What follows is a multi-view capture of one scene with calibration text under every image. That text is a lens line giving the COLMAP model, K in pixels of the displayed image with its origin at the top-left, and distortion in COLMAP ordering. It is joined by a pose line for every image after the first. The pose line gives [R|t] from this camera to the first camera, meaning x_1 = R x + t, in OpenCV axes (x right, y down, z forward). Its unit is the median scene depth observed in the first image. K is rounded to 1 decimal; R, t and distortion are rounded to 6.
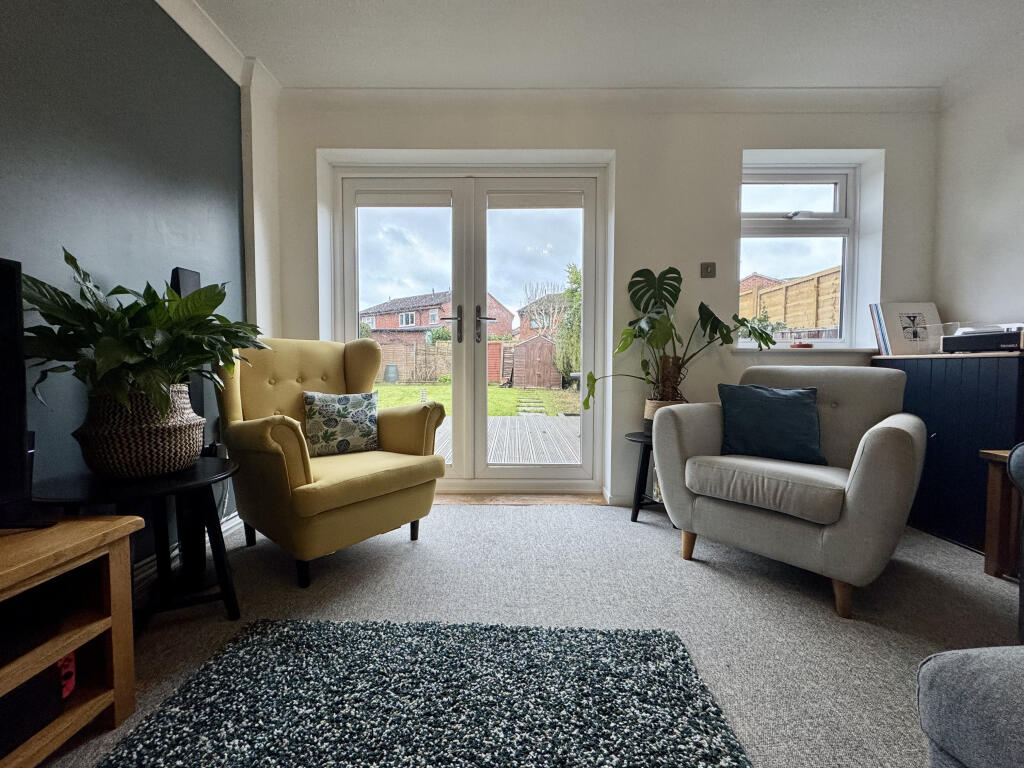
lens RADIAL K [[412.6, 0, 511.4], [0, 412.6, 384.7], [0, 0, 1]] dist [-0.000961, -0.000049]
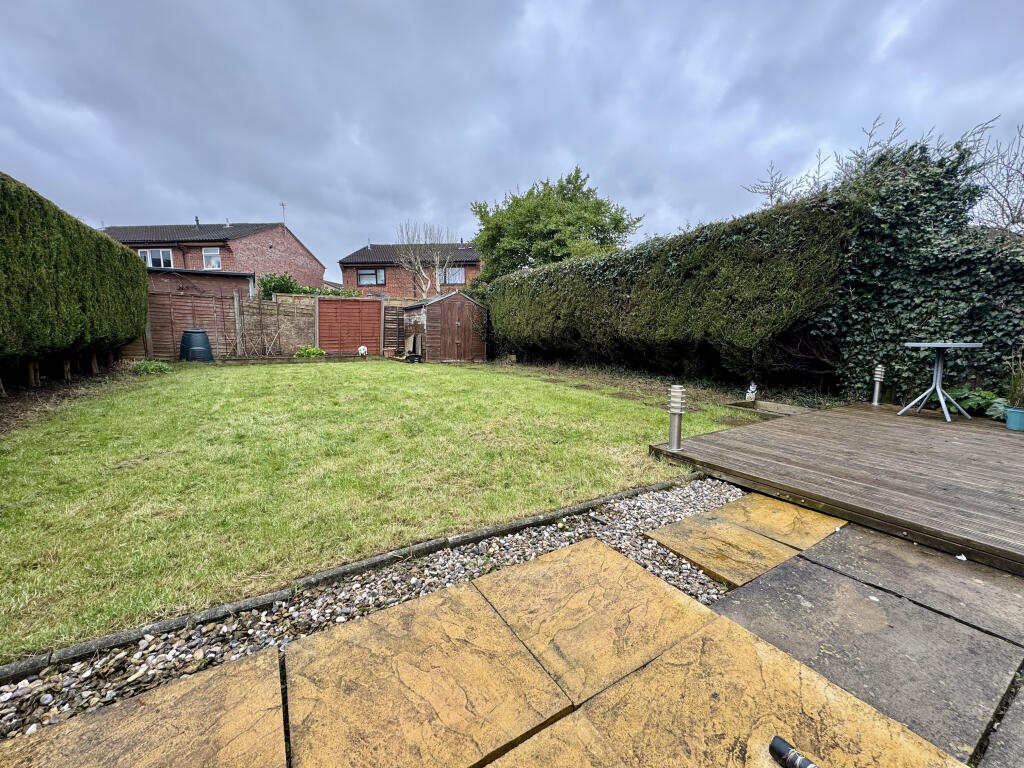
lens RADIAL K [[412.6, 0, 510.9], [0, 412.6, 382.4], [0, 0, 1]] dist [-0.000961, -0.000049]
pose [[0.860982, -0.064362, 0.504546, -0.200652], [0.022960, 0.995869, 0.087856, -0.015386], [-0.508116, -0.064059, 0.858903, 0.248570]]
